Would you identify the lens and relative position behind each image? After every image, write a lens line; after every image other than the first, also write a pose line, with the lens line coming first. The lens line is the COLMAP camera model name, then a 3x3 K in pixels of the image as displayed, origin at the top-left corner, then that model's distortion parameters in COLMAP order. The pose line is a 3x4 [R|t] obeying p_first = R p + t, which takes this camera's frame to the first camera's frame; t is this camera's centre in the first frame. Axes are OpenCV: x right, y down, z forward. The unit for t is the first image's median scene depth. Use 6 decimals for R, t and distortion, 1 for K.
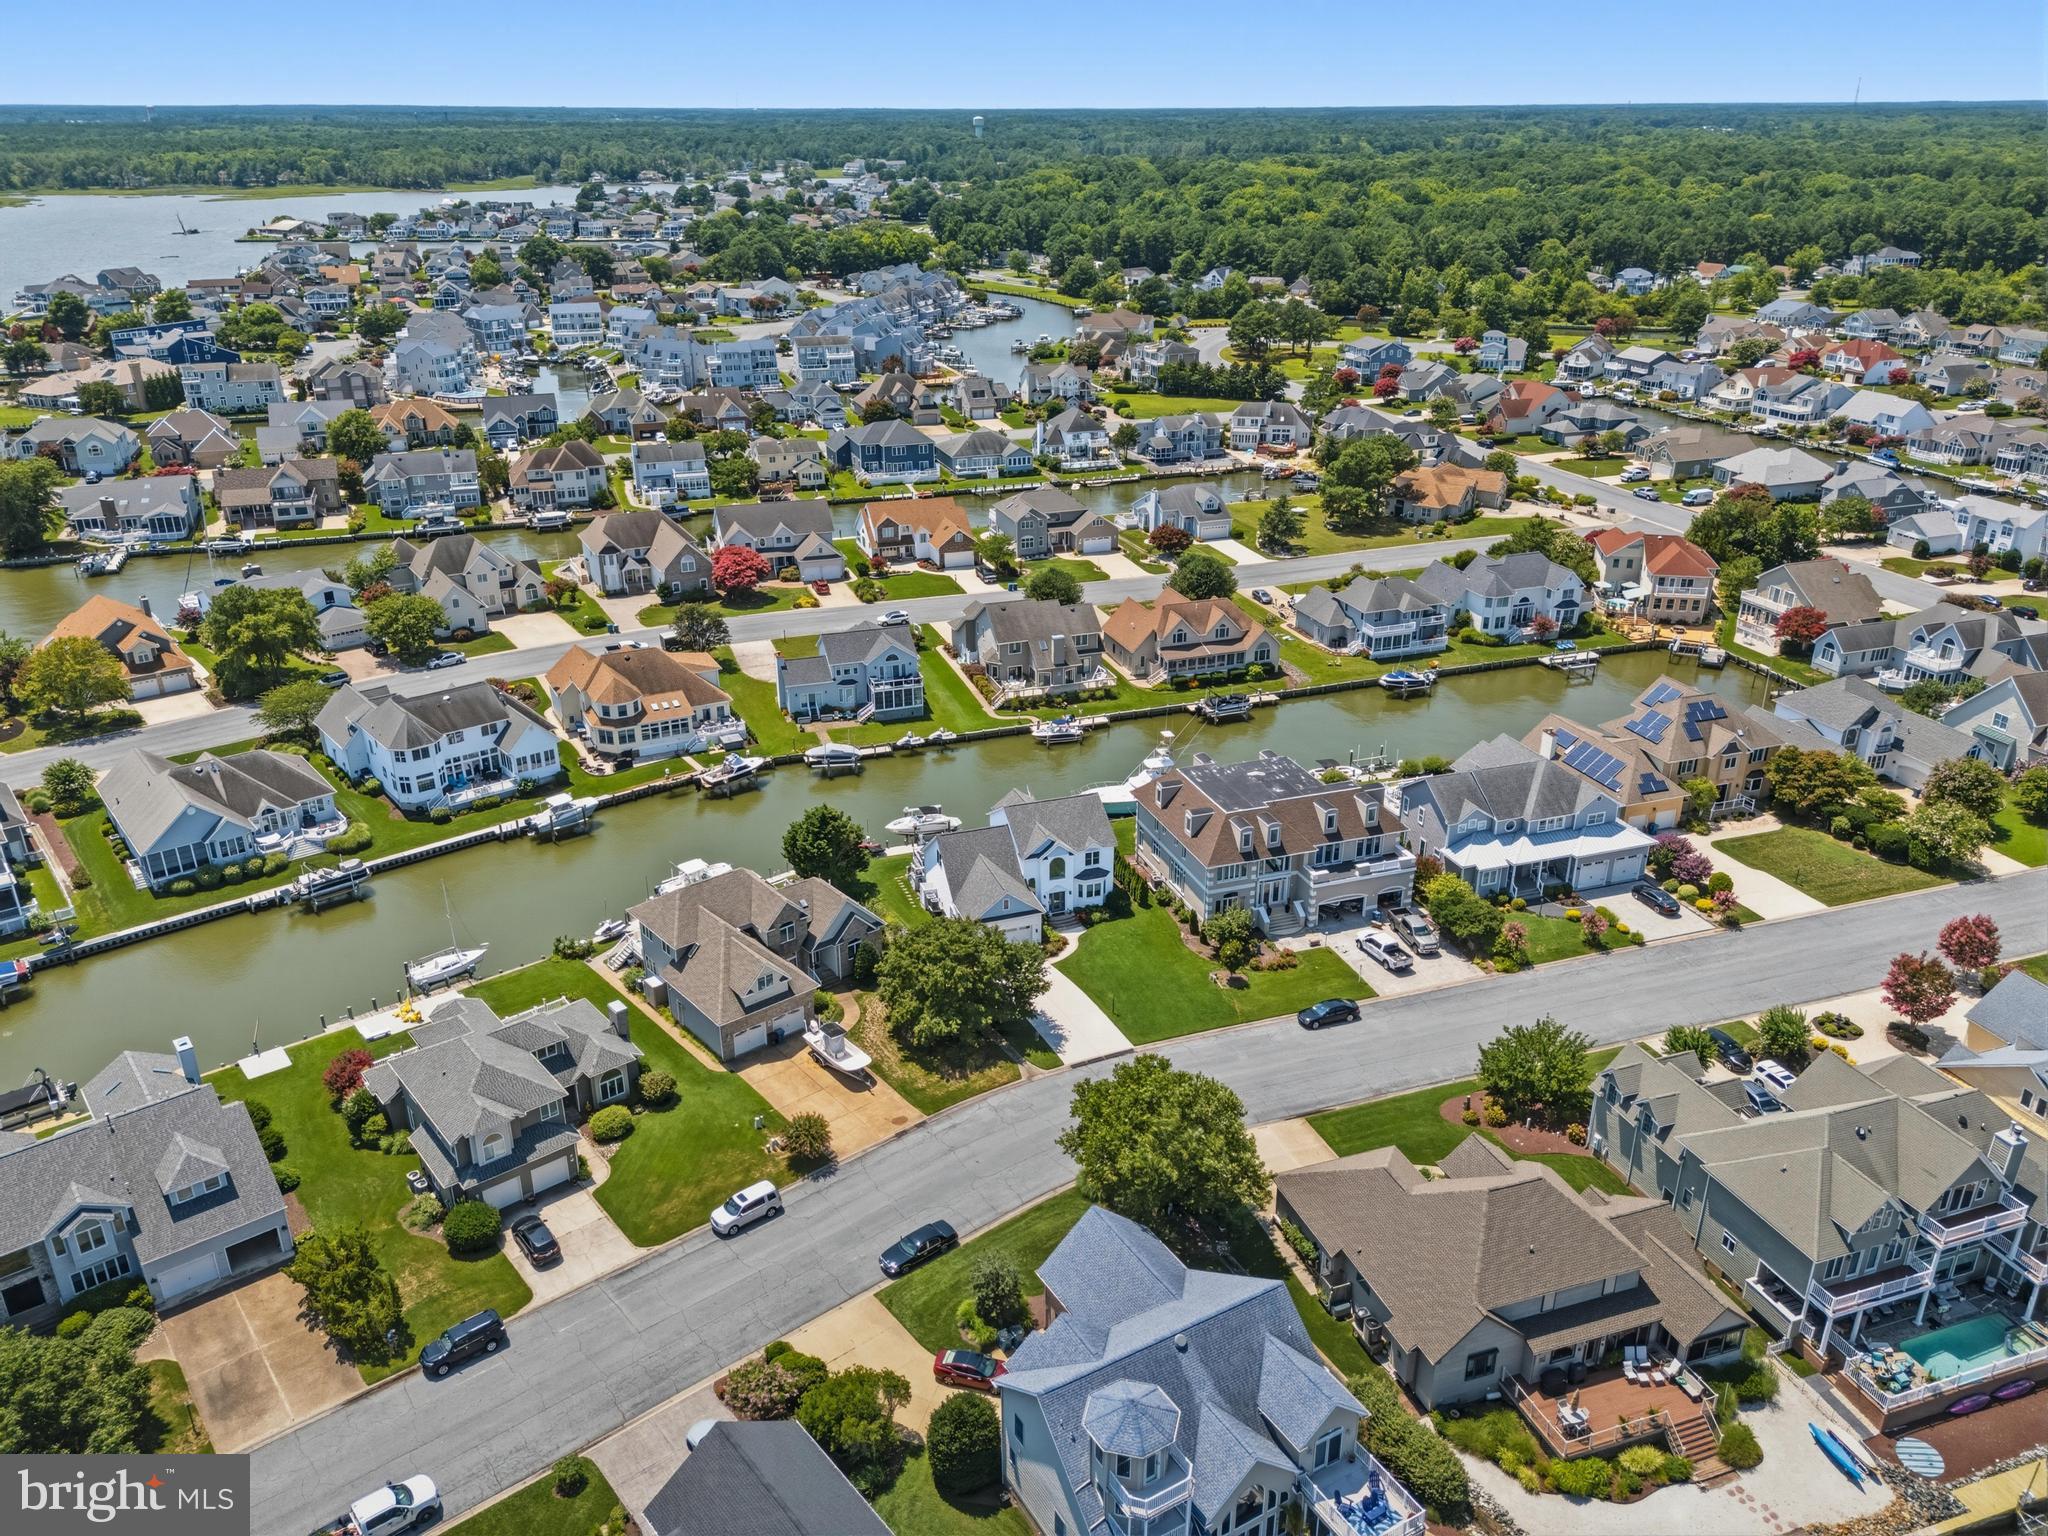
lens RADIAL K [[1505.7, 0, 1020.0], [0, 1505.7, 750.6], [0, 0, 1]] dist [0.082272, -0.086647]
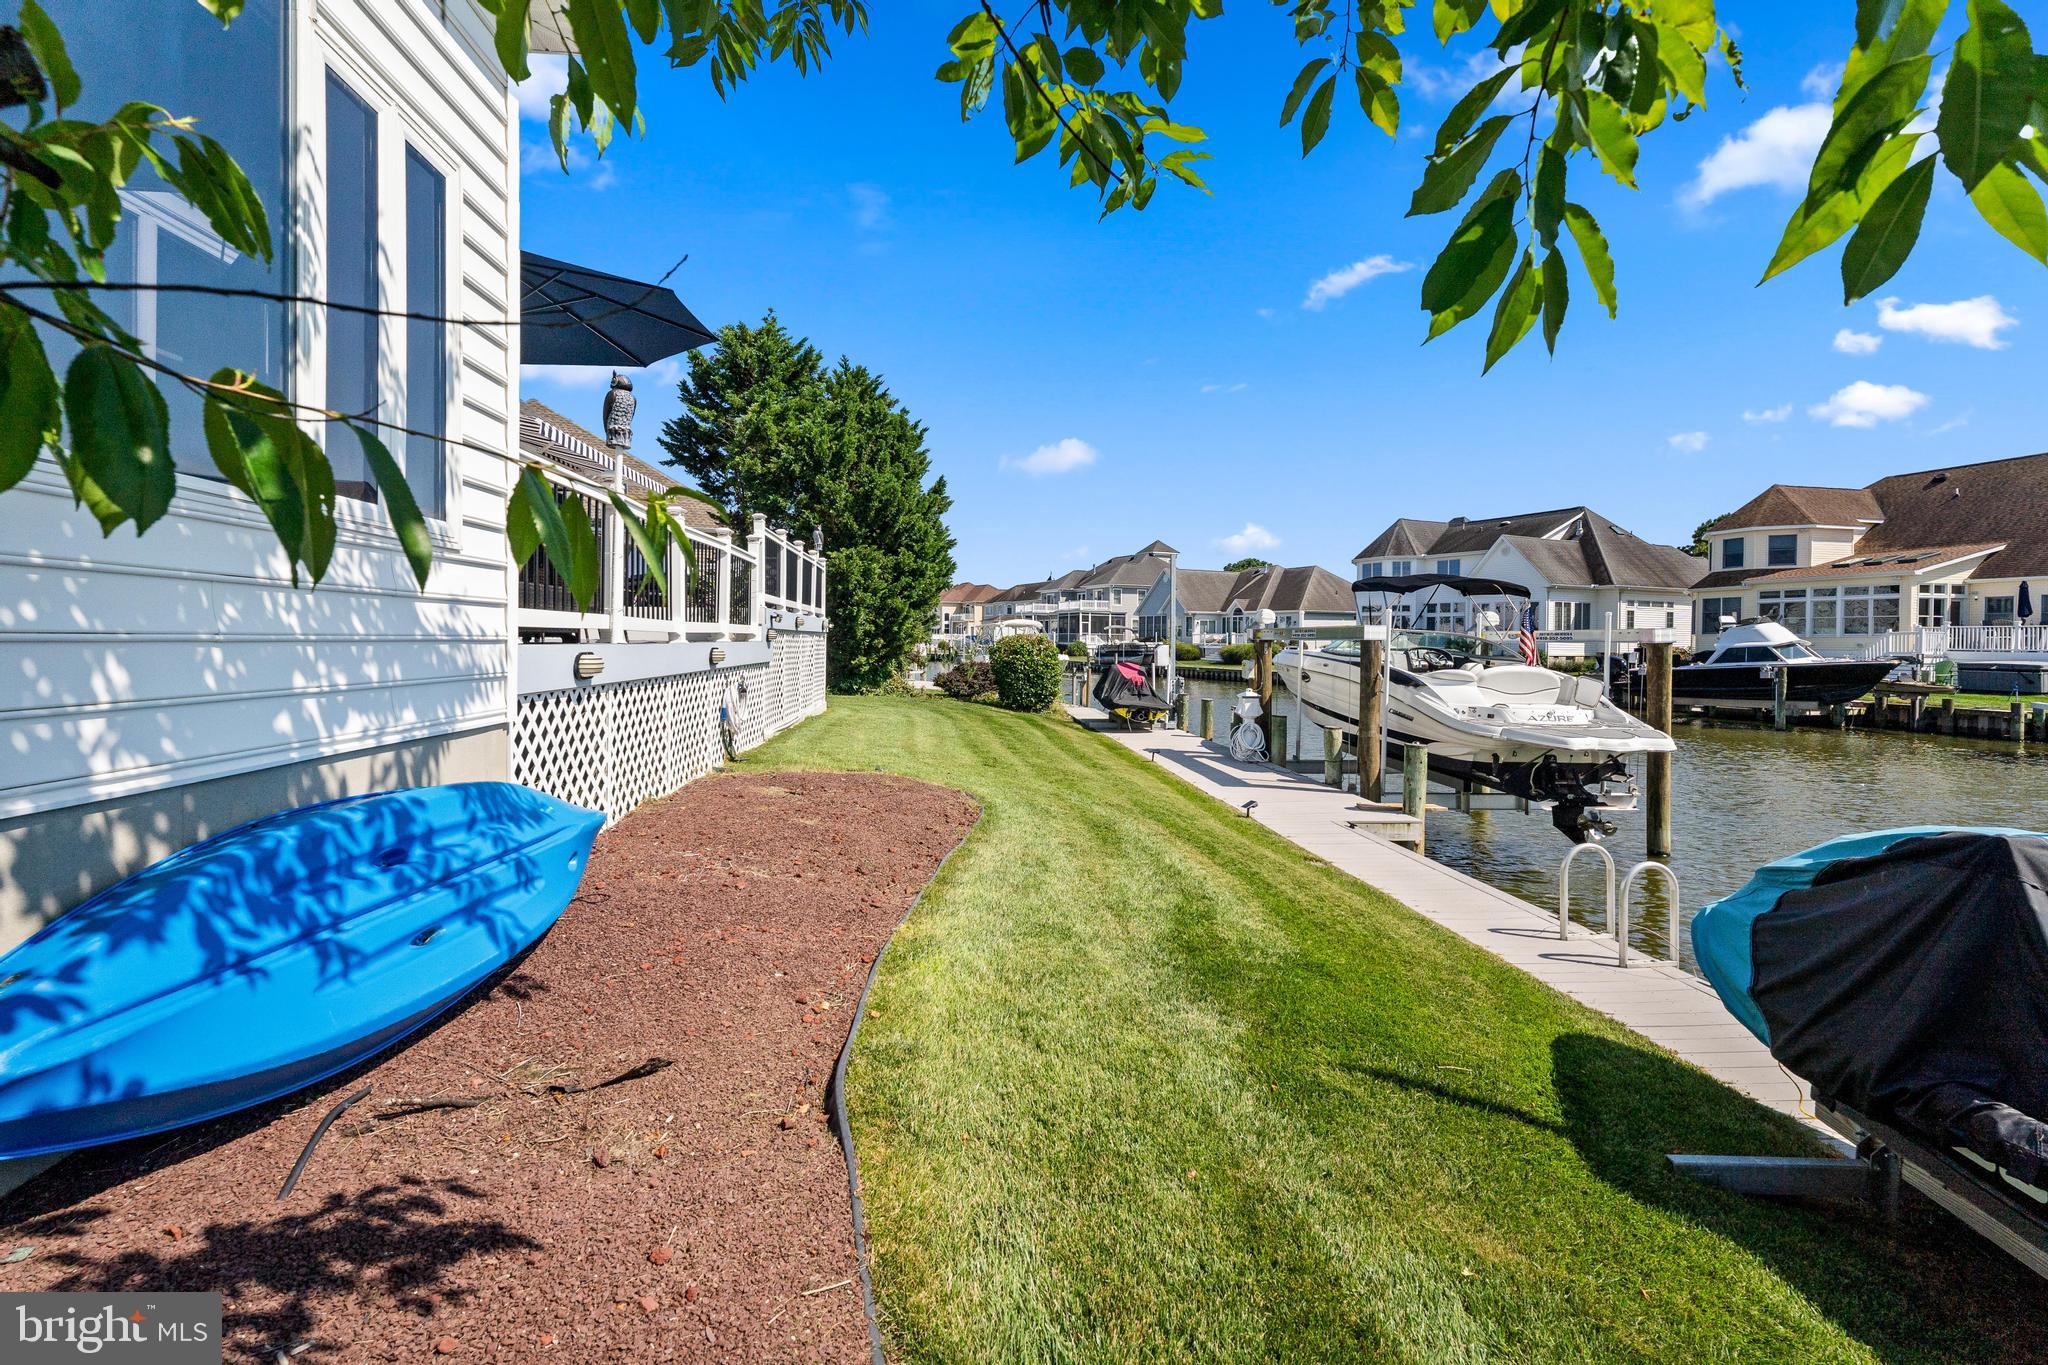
lens RADIAL K [[934.1, 0, 1027.9], [0, 934.1, 639.3], [0, 0, 1]] dist [0.011847, -0.003799]
pose [[-0.231070, -0.000838, -0.972937, 0.025495], [-0.386625, 0.917733, 0.091032, 0.043644], [0.892820, 0.397196, -0.212385, 0.859438]]
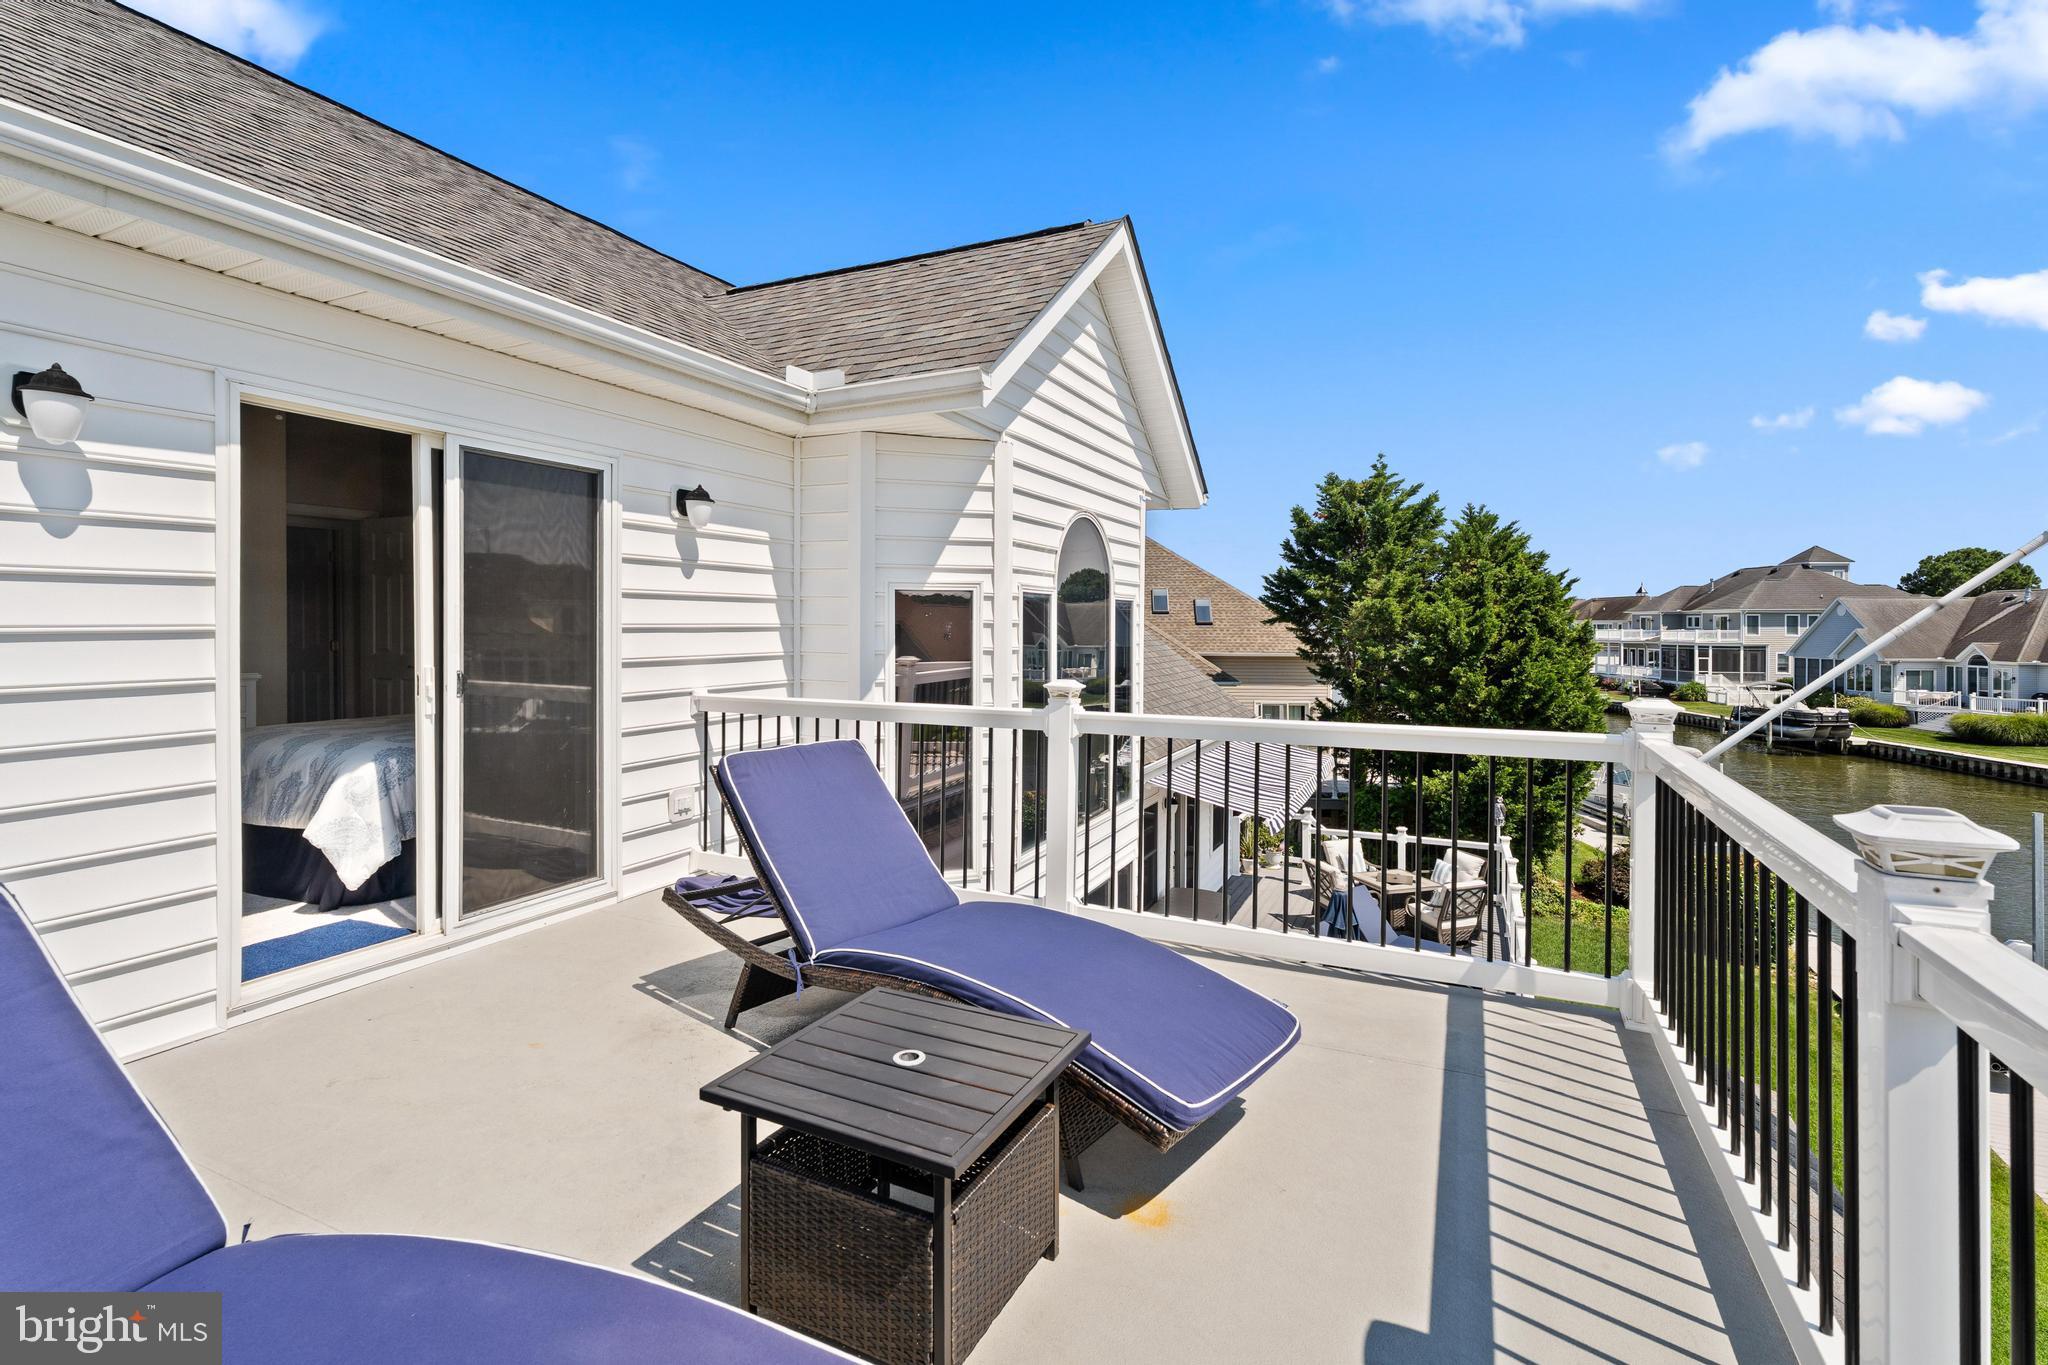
lens RADIAL K [[934.1, 0, 1015.2], [0, 934.1, 623.4], [0, 0, 1]] dist [0.011847, -0.003799]
pose [[-0.701022, -0.001060, -0.713139, 0.026963], [-0.280155, 0.920012, 0.274027, 0.026272], [0.655806, 0.391889, -0.645246, 0.836472]]
